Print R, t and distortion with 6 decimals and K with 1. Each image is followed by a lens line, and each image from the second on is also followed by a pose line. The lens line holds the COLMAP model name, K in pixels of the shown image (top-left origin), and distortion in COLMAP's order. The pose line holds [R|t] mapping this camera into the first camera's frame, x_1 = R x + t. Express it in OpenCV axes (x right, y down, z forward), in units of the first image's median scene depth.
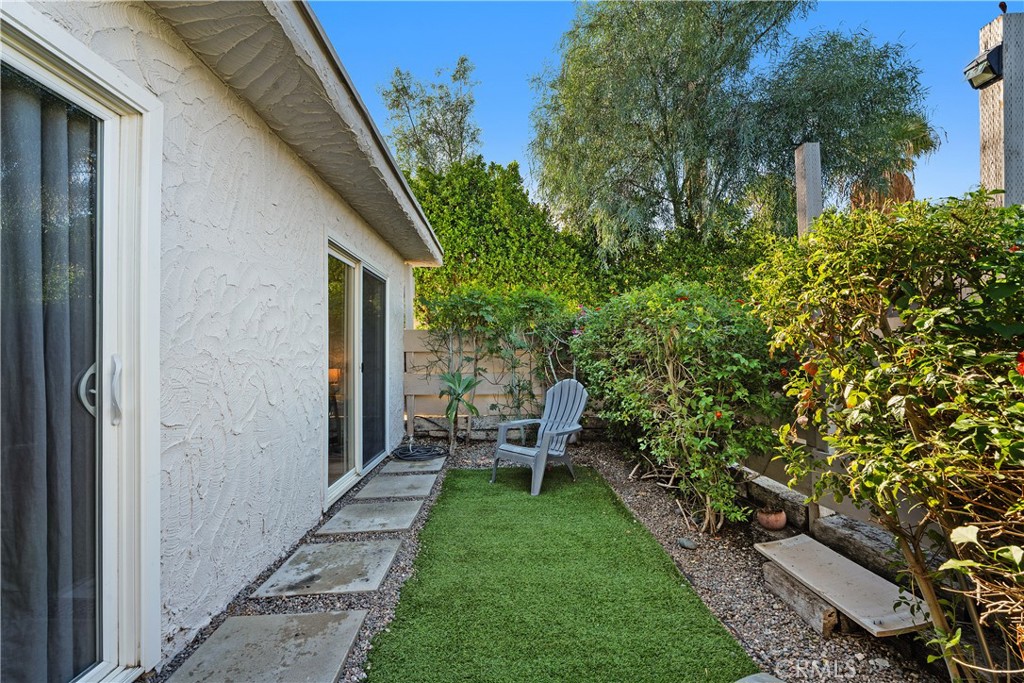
lens RADIAL K [[456.8, 0, 509.5], [0, 456.8, 350.6], [0, 0, 1]] dist [0.001892, 0.000379]
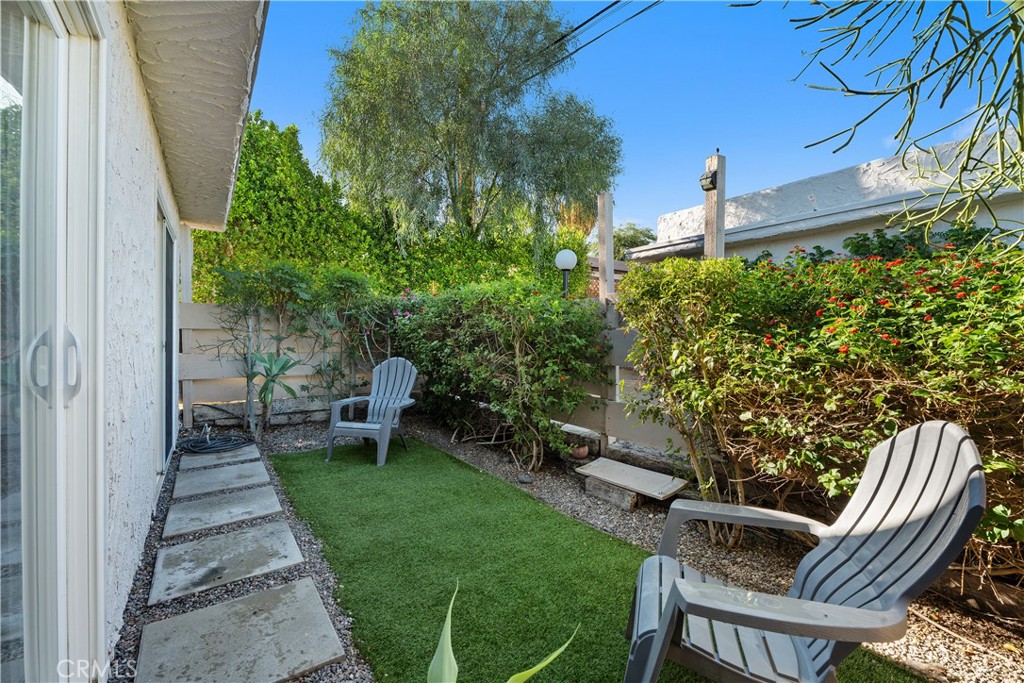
lens RADIAL K [[459.0, 0, 508.2], [0, 459.0, 343.9], [0, 0, 1]] dist [-0.000375, 0.000250]
pose [[0.842937, 0.005075, 0.537988, -0.291171], [-0.017630, 0.999679, 0.018193, 0.007640], [-0.537723, -0.024820, 0.842756, -0.060915]]
